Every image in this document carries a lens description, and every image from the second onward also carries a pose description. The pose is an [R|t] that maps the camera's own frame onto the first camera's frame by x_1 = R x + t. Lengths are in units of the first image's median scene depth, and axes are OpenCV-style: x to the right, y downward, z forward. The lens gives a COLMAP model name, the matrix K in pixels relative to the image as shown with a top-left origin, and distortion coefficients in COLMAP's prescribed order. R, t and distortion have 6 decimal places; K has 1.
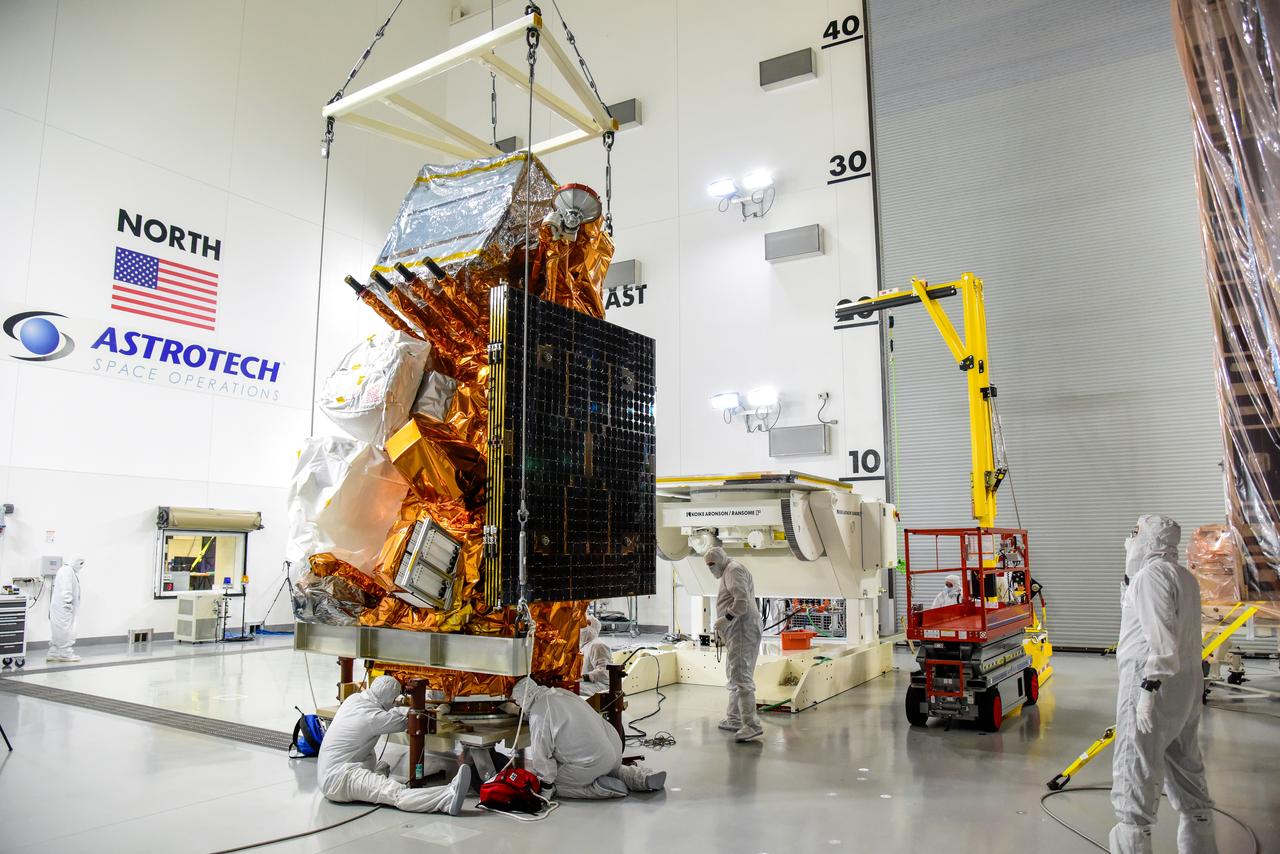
lens RADIAL K [[904.8, 0, 640.0], [0, 904.8, 427.0], [0, 0, 1]] dist [-0.117283, 0.089641]
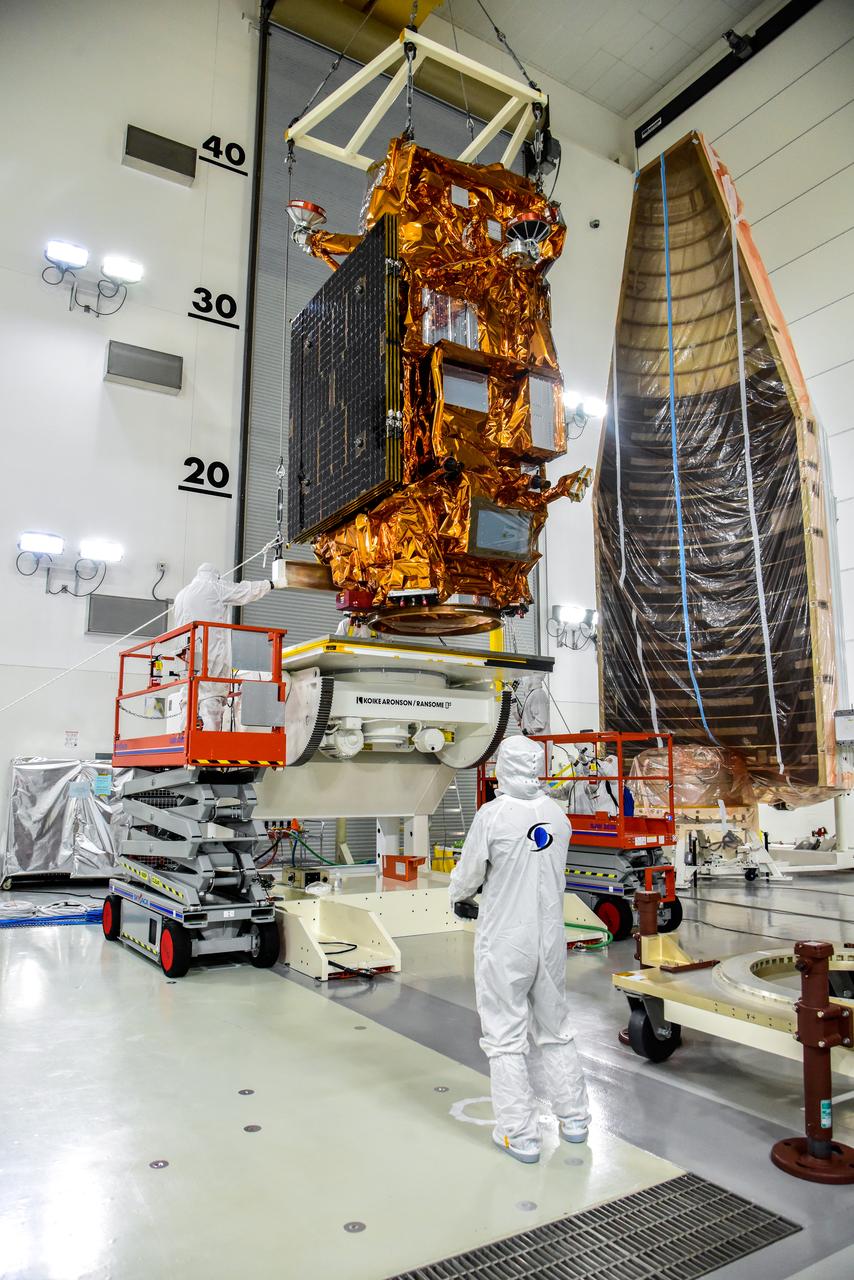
lens RADIAL K [[895.0, 0, 433.5], [0, 895.0, 642.3], [0, 0, 1]] dist [-0.125616, 0.083880]
pose [[0.415376, 0.133026, 0.899870, -0.395144], [-0.120464, 0.988581, -0.090535, 0.074933], [-0.901638, -0.070796, 0.426658, 0.445459]]
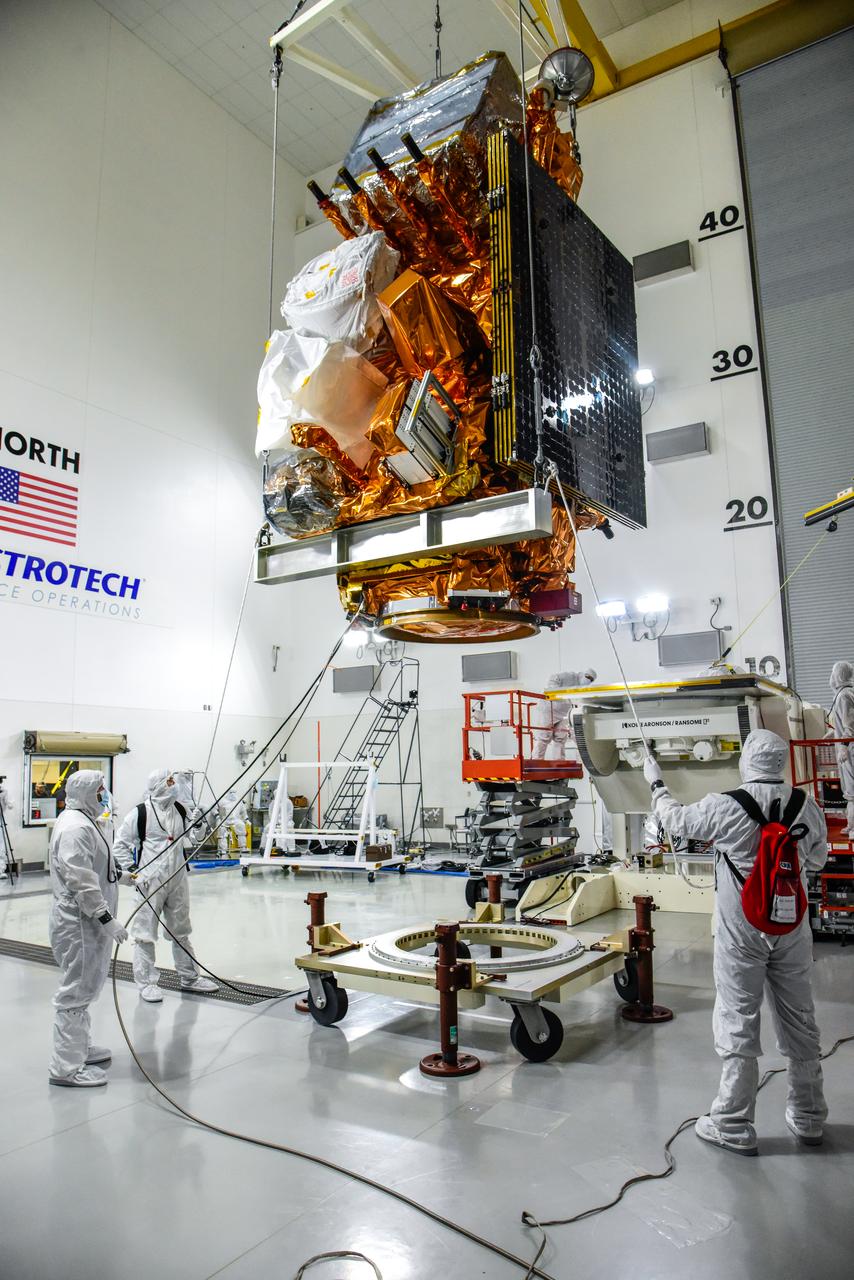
lens RADIAL K [[895.0, 0, 433.5], [0, 895.0, 642.3], [0, 0, 1]] dist [-0.125616, 0.083880]
pose [[0.999624, -0.020636, -0.018051, -0.079397], [0.020551, 0.999777, -0.004884, 0.007800], [0.018148, 0.004511, 0.999825, 0.056522]]
